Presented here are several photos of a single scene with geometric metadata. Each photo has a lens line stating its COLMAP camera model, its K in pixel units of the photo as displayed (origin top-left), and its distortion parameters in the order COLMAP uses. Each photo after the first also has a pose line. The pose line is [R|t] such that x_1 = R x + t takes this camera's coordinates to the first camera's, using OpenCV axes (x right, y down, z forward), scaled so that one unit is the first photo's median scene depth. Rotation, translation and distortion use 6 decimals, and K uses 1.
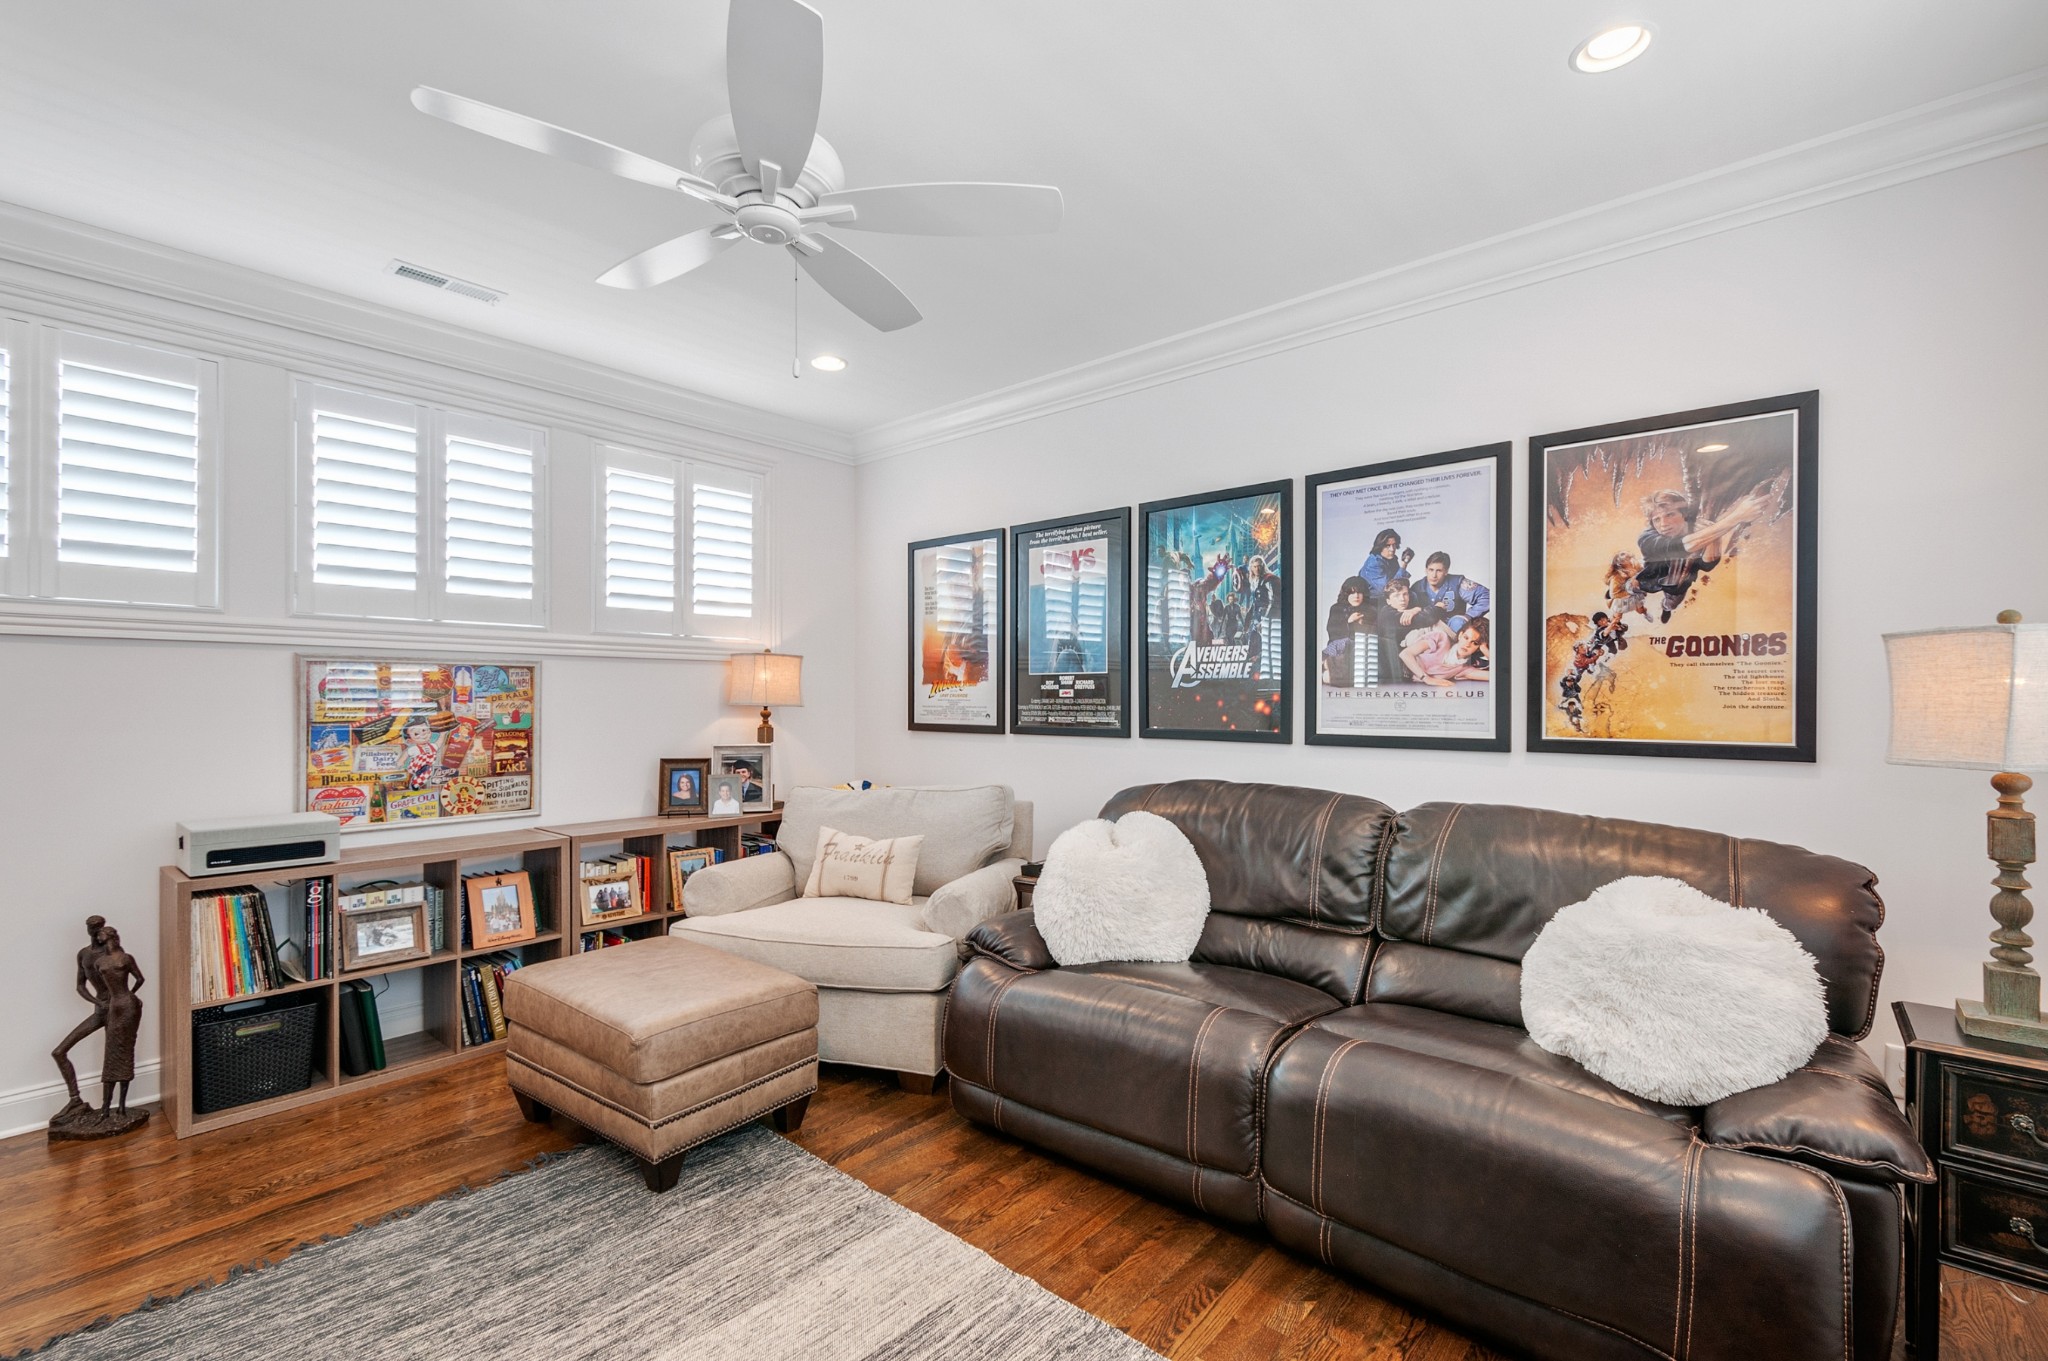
lens RADIAL K [[903.8, 0, 1020.6], [0, 903.8, 696.6], [0, 0, 1]] dist [0.016301, -0.003196]
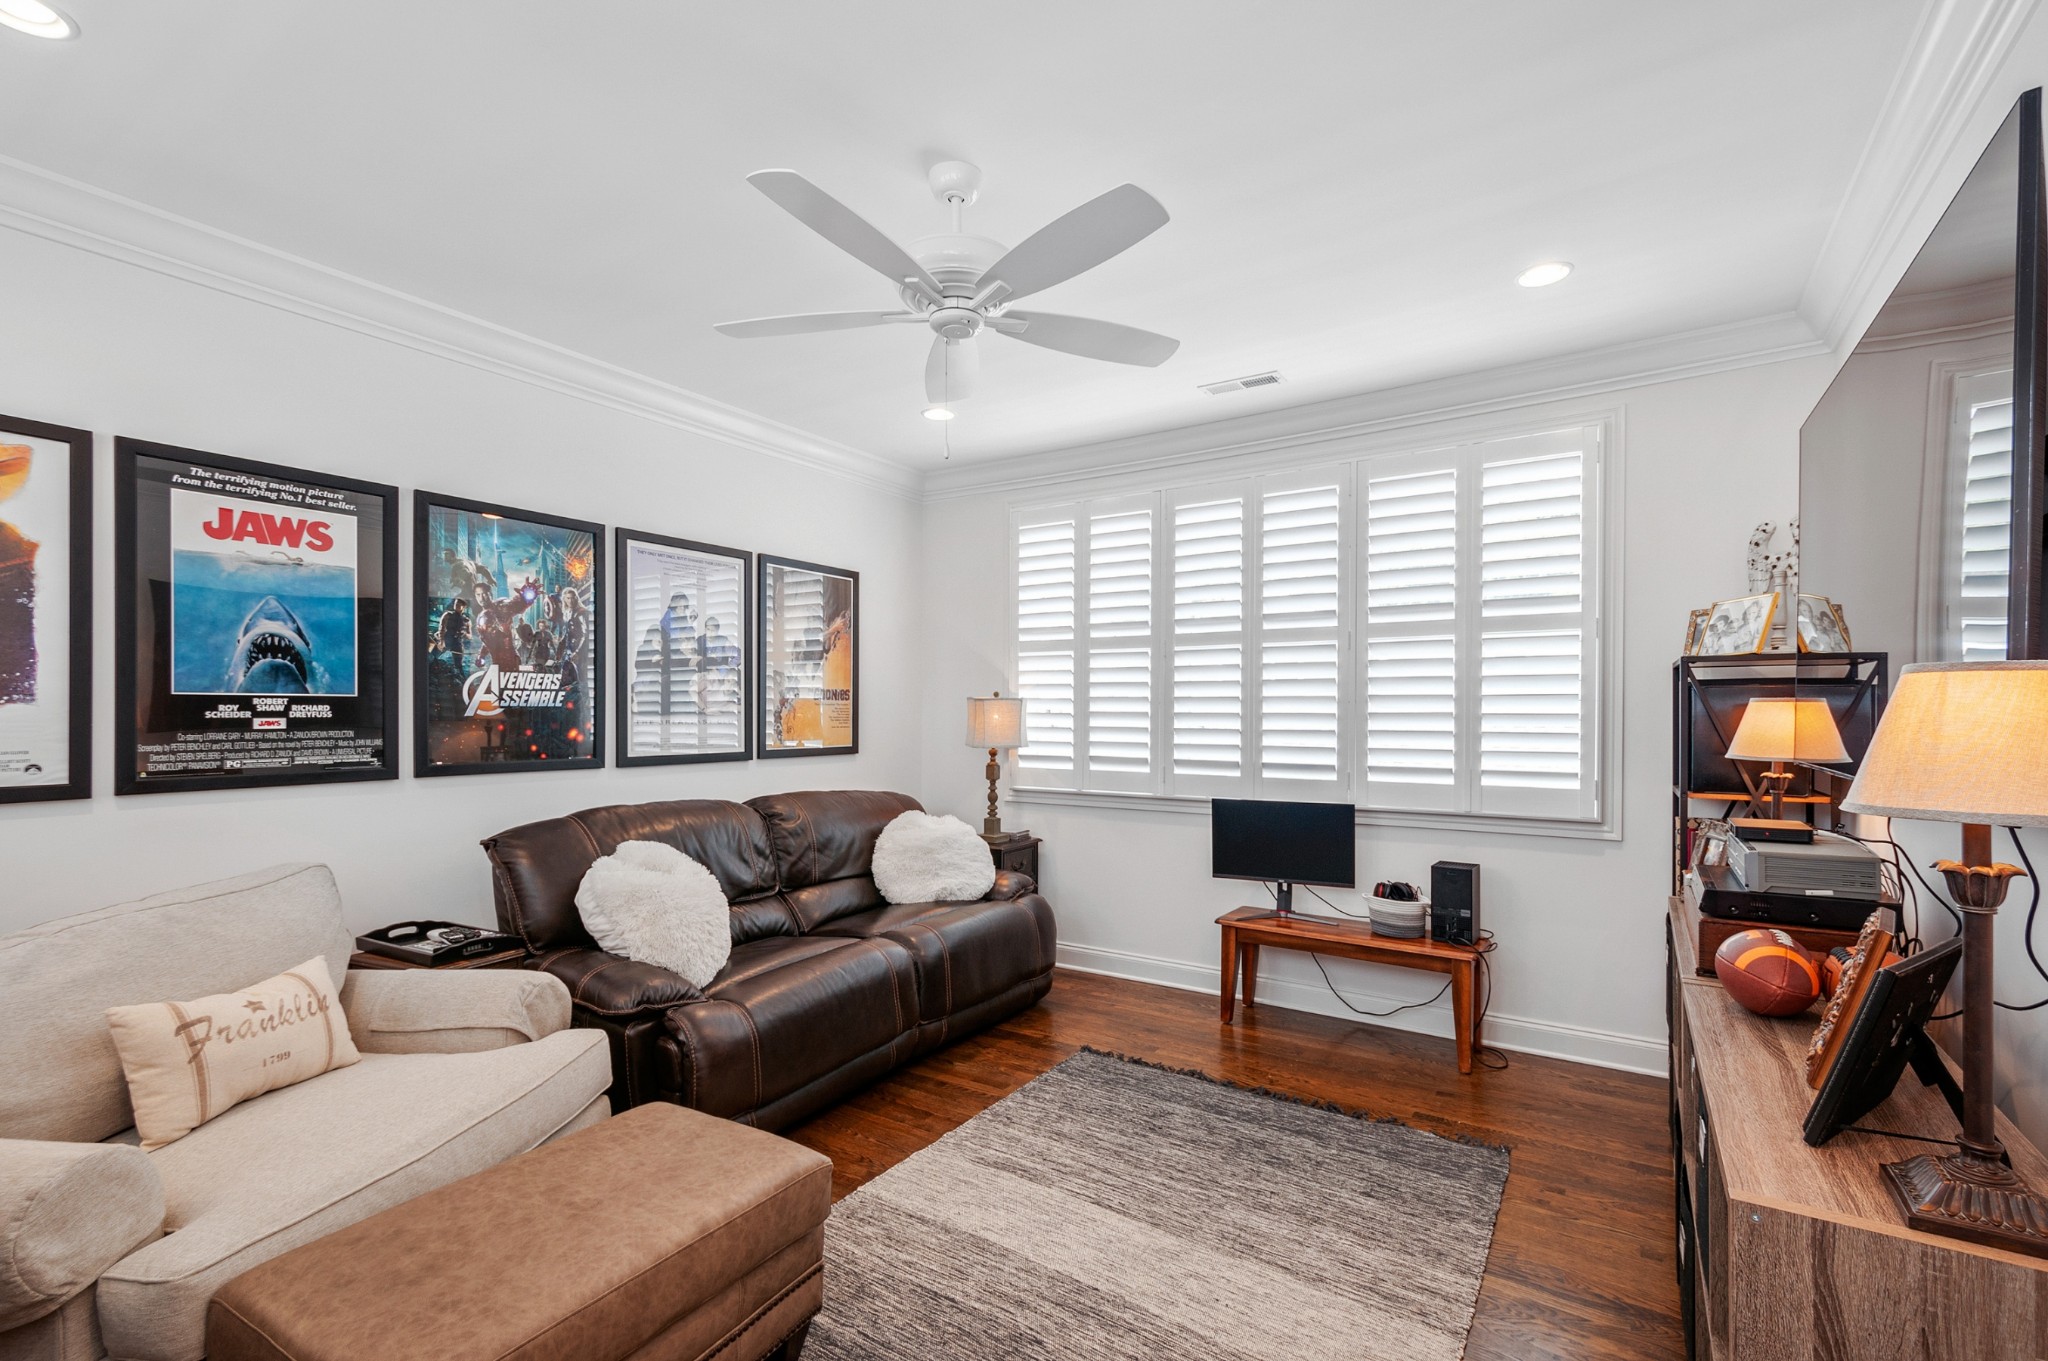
lens RADIAL K [[903.8, 0, 1036.8], [0, 903.8, 715.2], [0, 0, 1]] dist [0.016301, -0.003196]
pose [[-0.144053, 0.003287, 0.989564, -0.812028], [0.007754, 0.999968, -0.002193, -0.004679], [-0.989540, 0.007357, -0.144074, 0.608848]]
